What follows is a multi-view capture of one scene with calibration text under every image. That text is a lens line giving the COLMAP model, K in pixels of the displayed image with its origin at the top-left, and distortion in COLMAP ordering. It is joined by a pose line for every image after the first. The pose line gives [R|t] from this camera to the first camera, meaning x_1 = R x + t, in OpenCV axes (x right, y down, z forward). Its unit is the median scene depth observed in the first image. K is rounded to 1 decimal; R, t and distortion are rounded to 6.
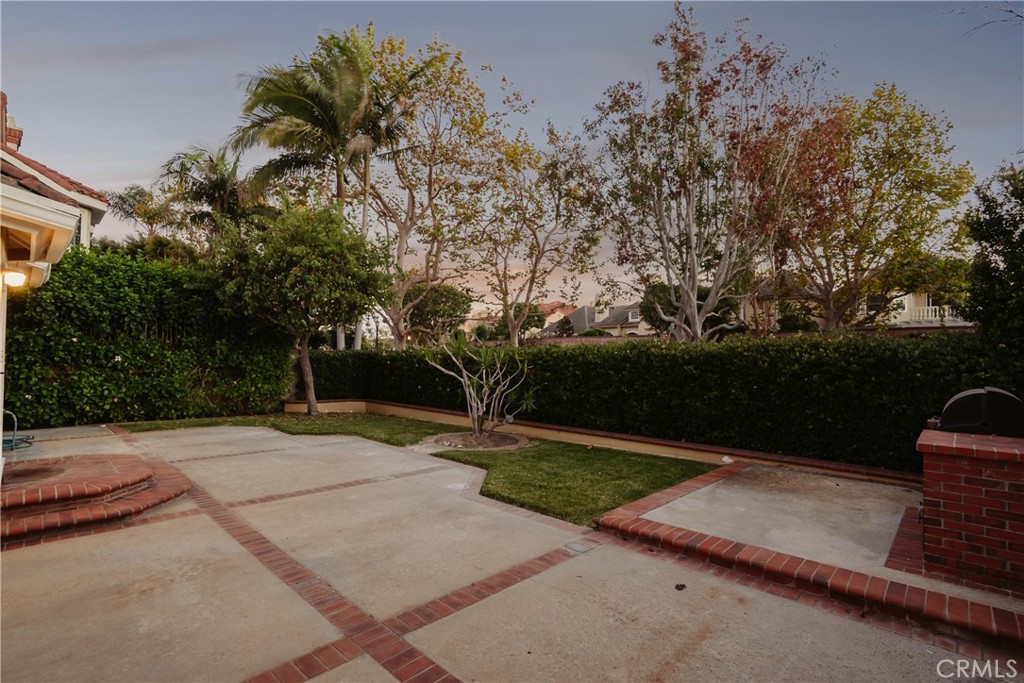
lens RADIAL K [[480.9, 0, 519.0], [0, 480.9, 342.8], [0, 0, 1]] dist [-0.053824, 0.023756]
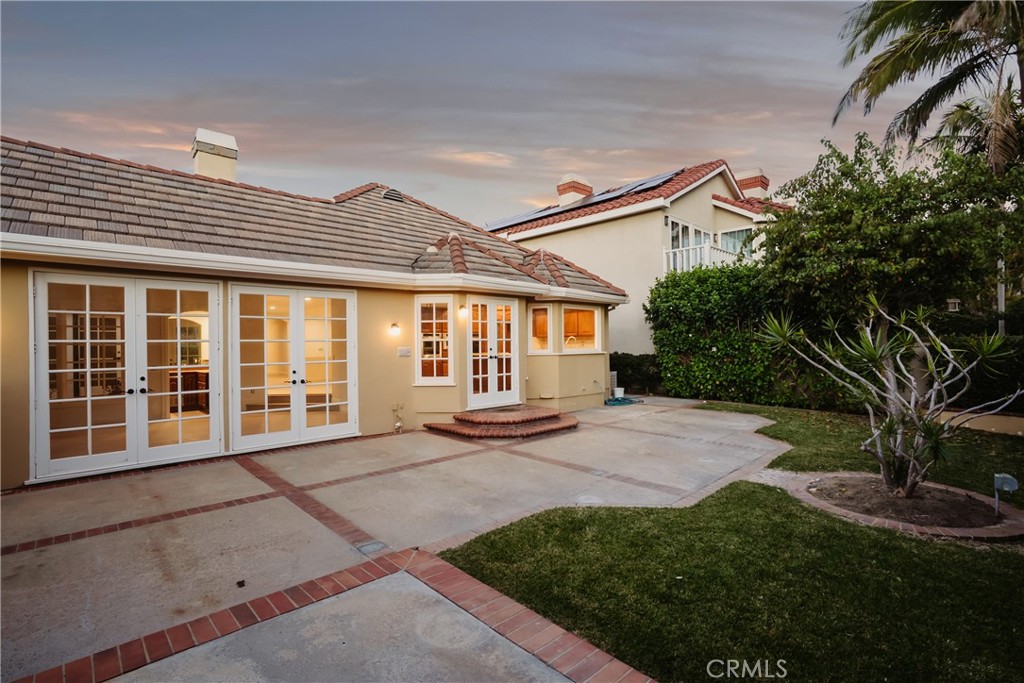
lens RADIAL K [[480.9, 0, 519.0], [0, 480.9, 342.8], [0, 0, 1]] dist [-0.053824, 0.023756]
pose [[-0.043997, -0.010351, -0.998978, 0.533180], [0.033432, 0.999371, -0.011827, 0.017605], [0.998472, -0.033918, -0.043623, 0.670560]]
